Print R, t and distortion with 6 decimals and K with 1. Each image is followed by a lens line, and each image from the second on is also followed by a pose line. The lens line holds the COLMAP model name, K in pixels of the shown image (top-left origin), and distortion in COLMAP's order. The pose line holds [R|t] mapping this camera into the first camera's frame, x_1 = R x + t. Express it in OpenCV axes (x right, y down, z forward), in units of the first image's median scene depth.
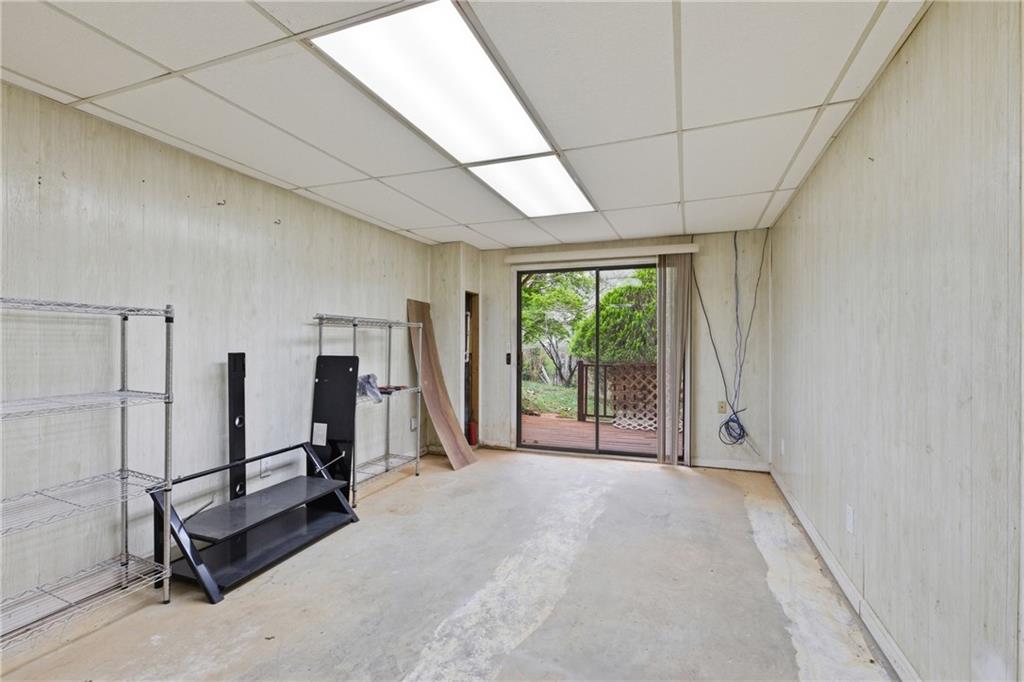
lens RADIAL K [[455.7, 0, 510.1], [0, 455.7, 339.4], [0, 0, 1]] dist [-0.003879, -0.000295]
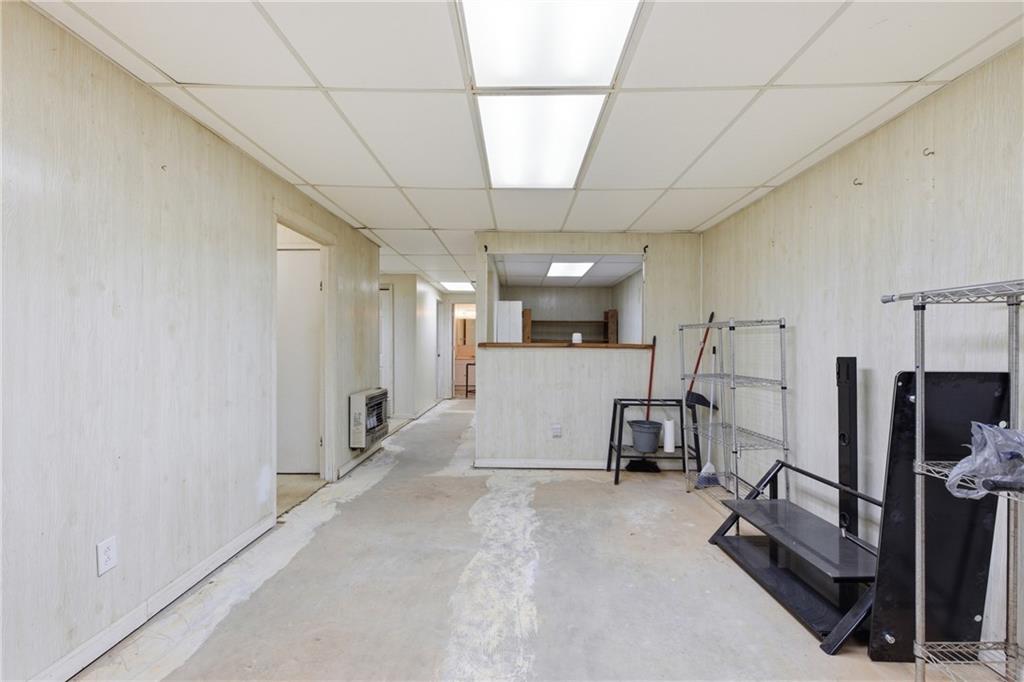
lens RADIAL K [[455.7, 0, 509.2], [0, 455.7, 346.0], [0, 0, 1]] dist [-0.003879, -0.000295]
pose [[-0.939493, -0.007704, -0.342483, 0.345330], [-0.005729, 0.999961, -0.006777, 0.022446], [0.342522, -0.004405, -0.939500, 1.981635]]
